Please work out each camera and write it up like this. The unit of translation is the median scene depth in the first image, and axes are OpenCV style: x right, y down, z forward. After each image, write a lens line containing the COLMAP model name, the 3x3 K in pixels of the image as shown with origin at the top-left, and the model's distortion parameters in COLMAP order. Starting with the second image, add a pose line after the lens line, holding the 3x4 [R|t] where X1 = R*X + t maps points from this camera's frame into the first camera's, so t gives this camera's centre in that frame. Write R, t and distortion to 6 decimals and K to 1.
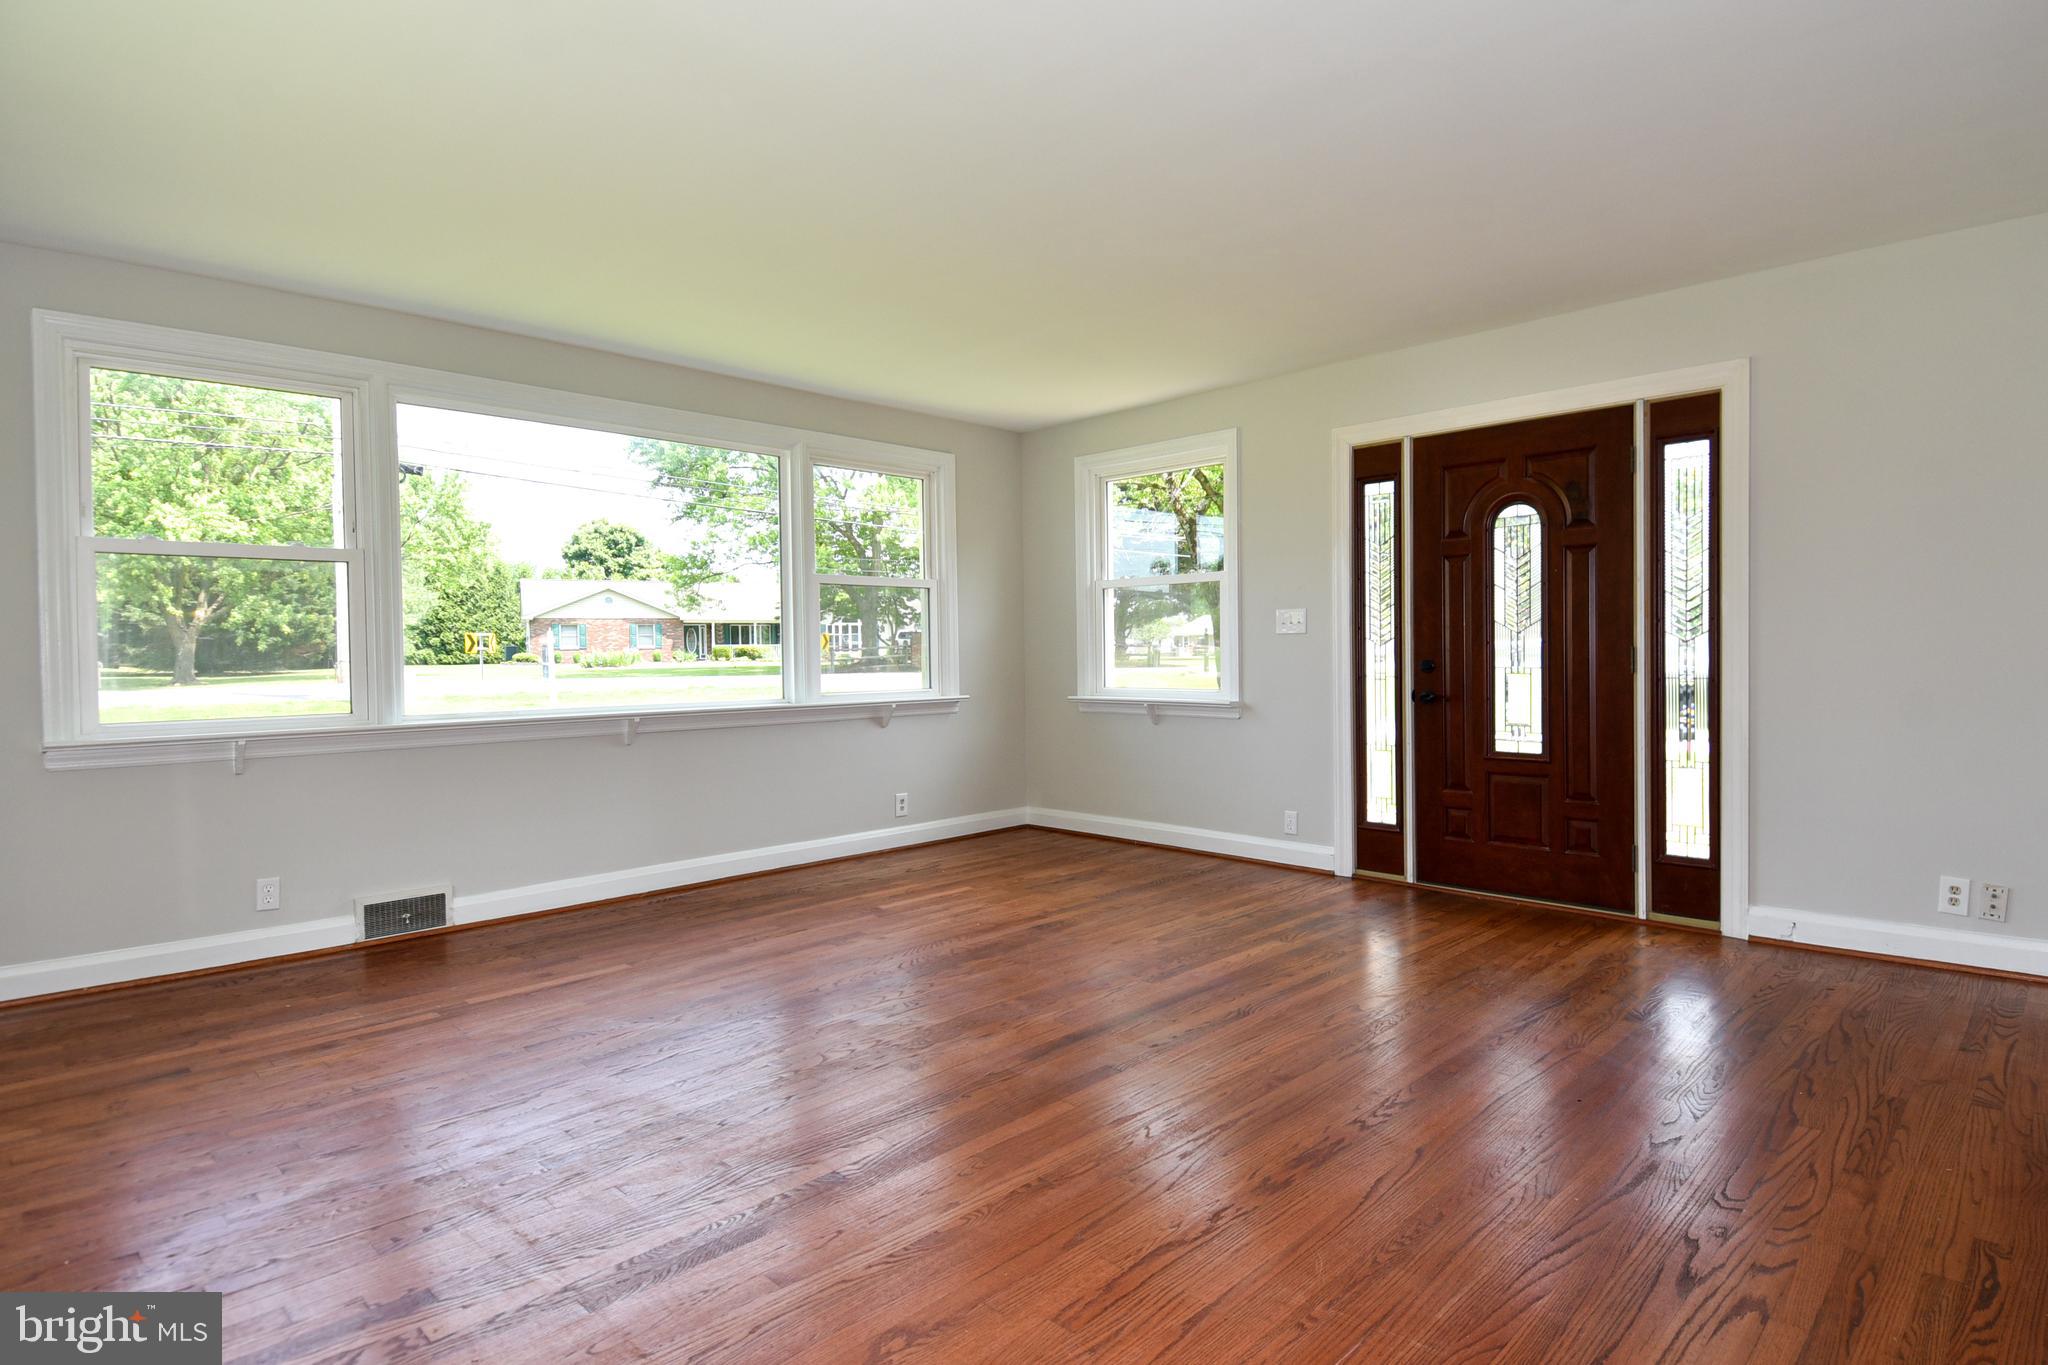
lens RADIAL K [[1077.4, 0, 1071.9], [0, 1077.4, 676.1], [0, 0, 1]] dist [0.054963, -0.054710]
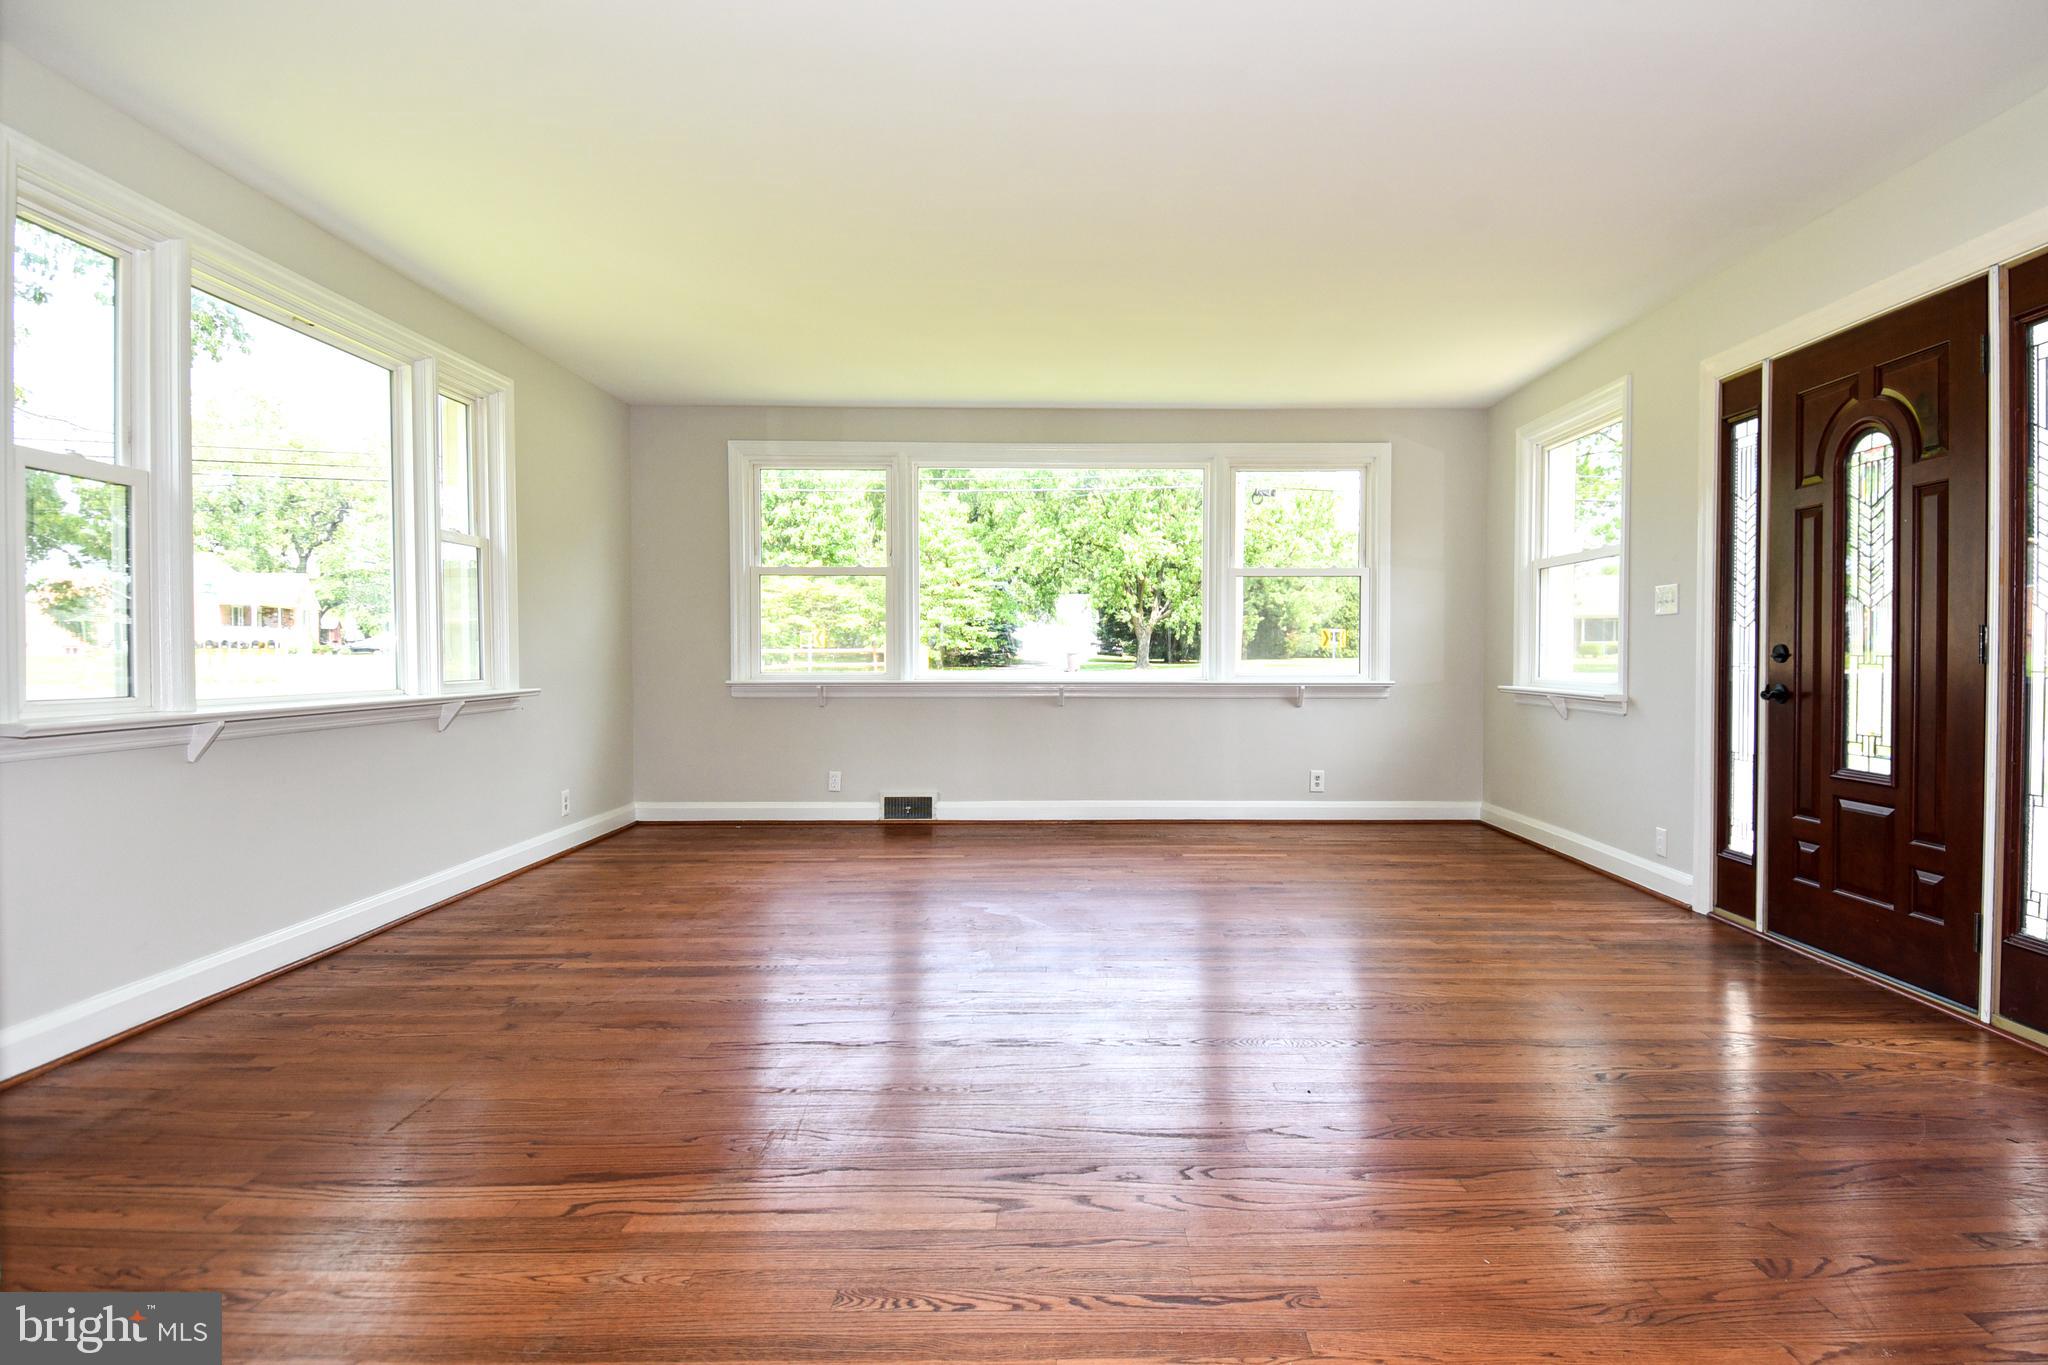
lens RADIAL K [[1077.4, 0, 1071.9], [0, 1077.4, 676.1], [0, 0, 1]] dist [0.054963, -0.054710]
pose [[0.701334, 0.027818, -0.712290, 0.507387], [-0.026056, 0.999571, 0.013382, 0.009079], [0.712357, 0.009174, 0.701758, 0.092022]]
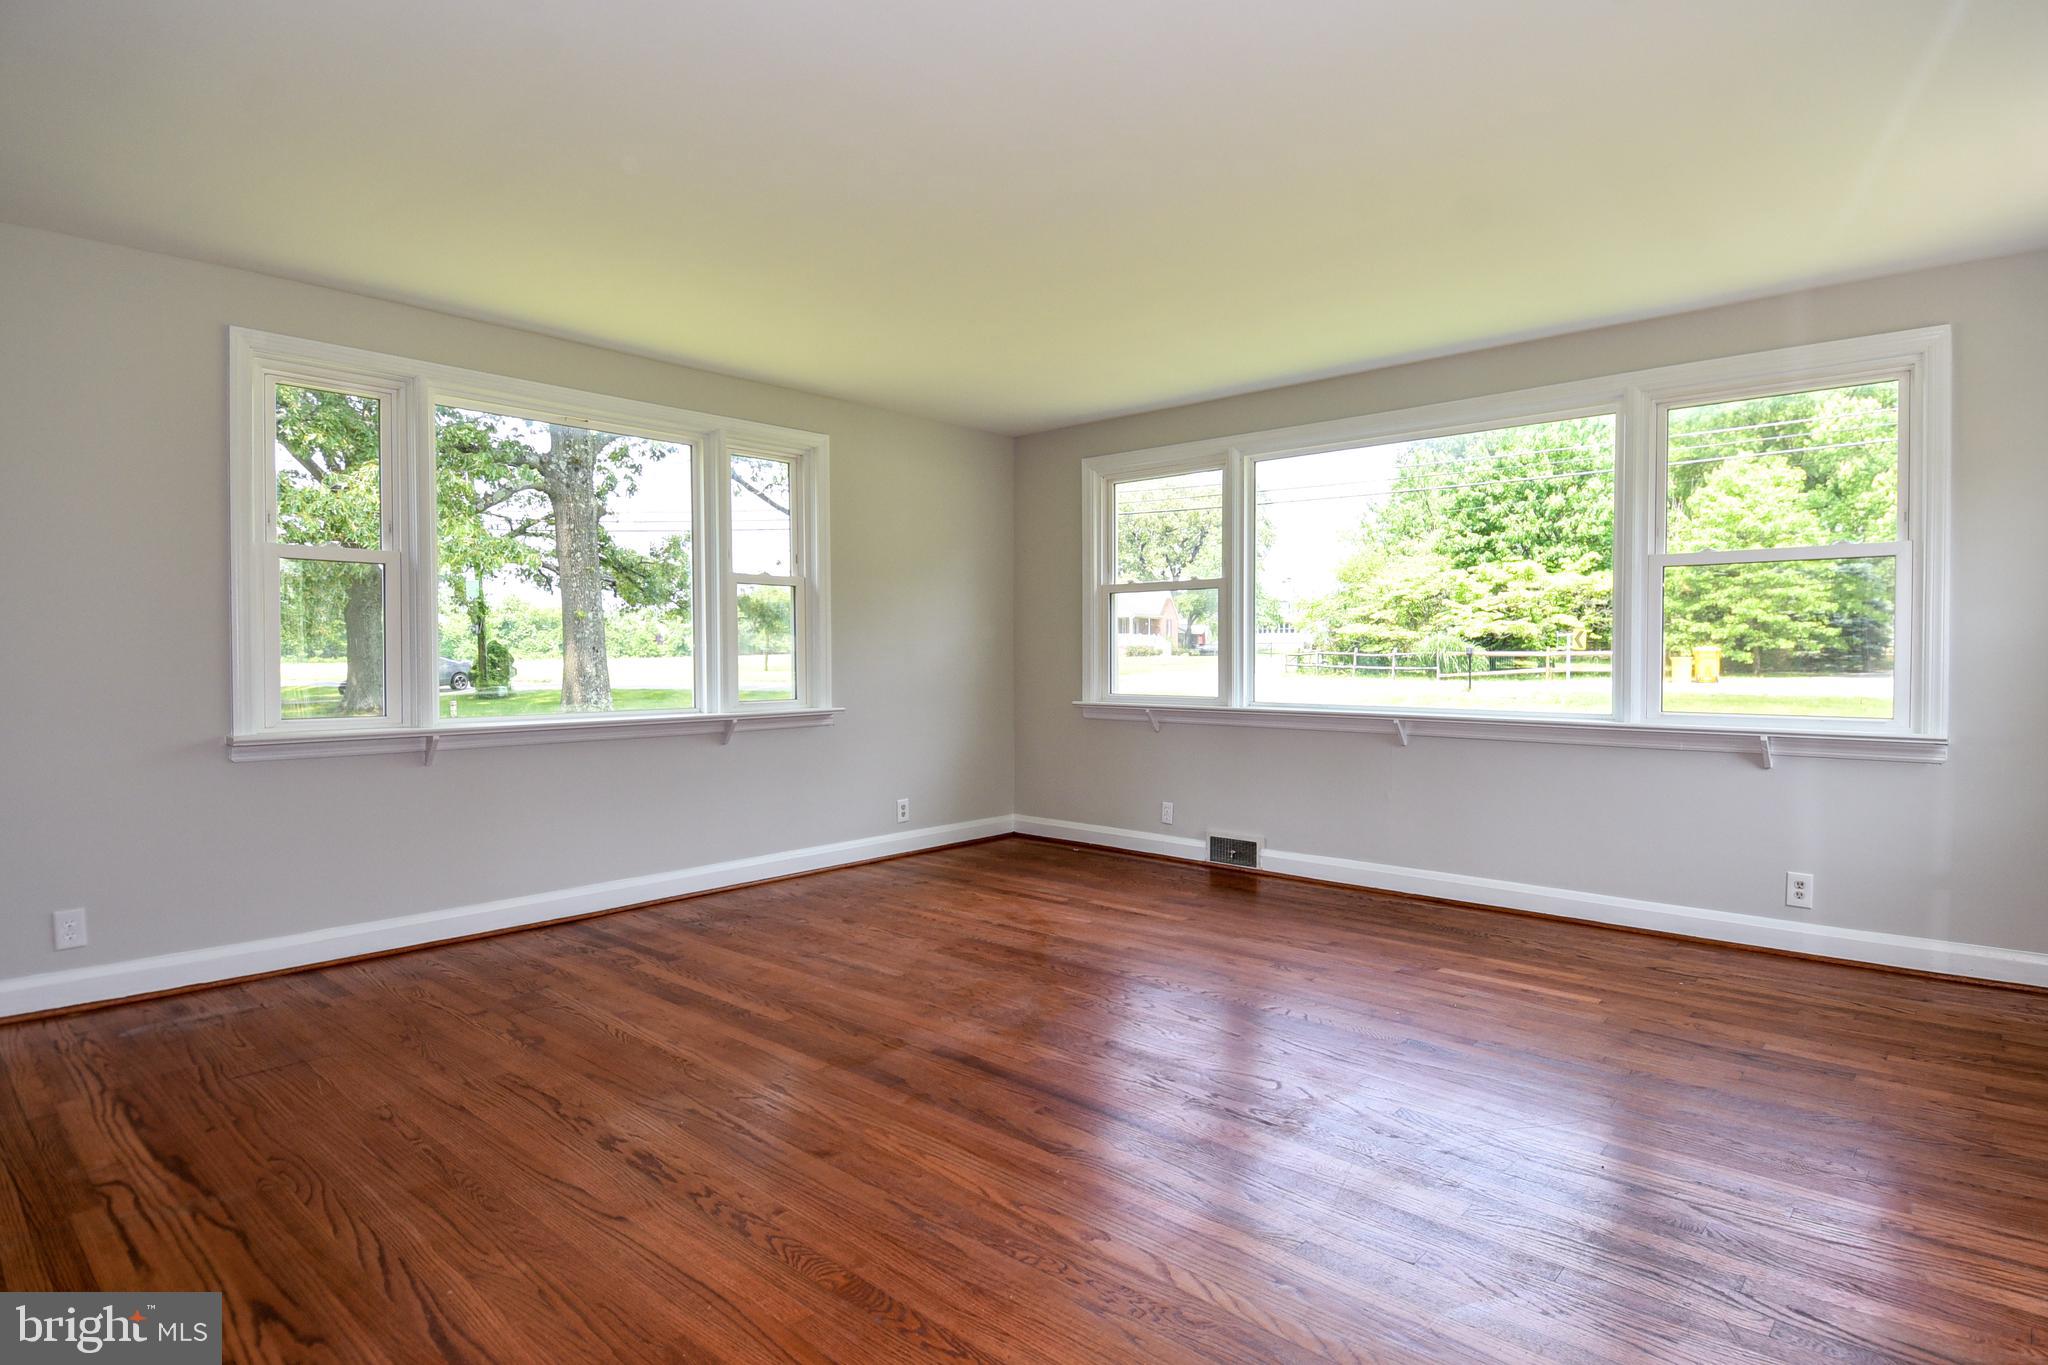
lens RADIAL K [[1077.4, 0, 1071.9], [0, 1077.4, 676.1], [0, 0, 1]] dist [0.054963, -0.054710]
pose [[0.047016, 0.034208, -0.998308, 0.573557], [-0.023095, 0.999183, 0.033150, -0.027944], [0.998627, 0.021498, 0.047768, 0.613697]]
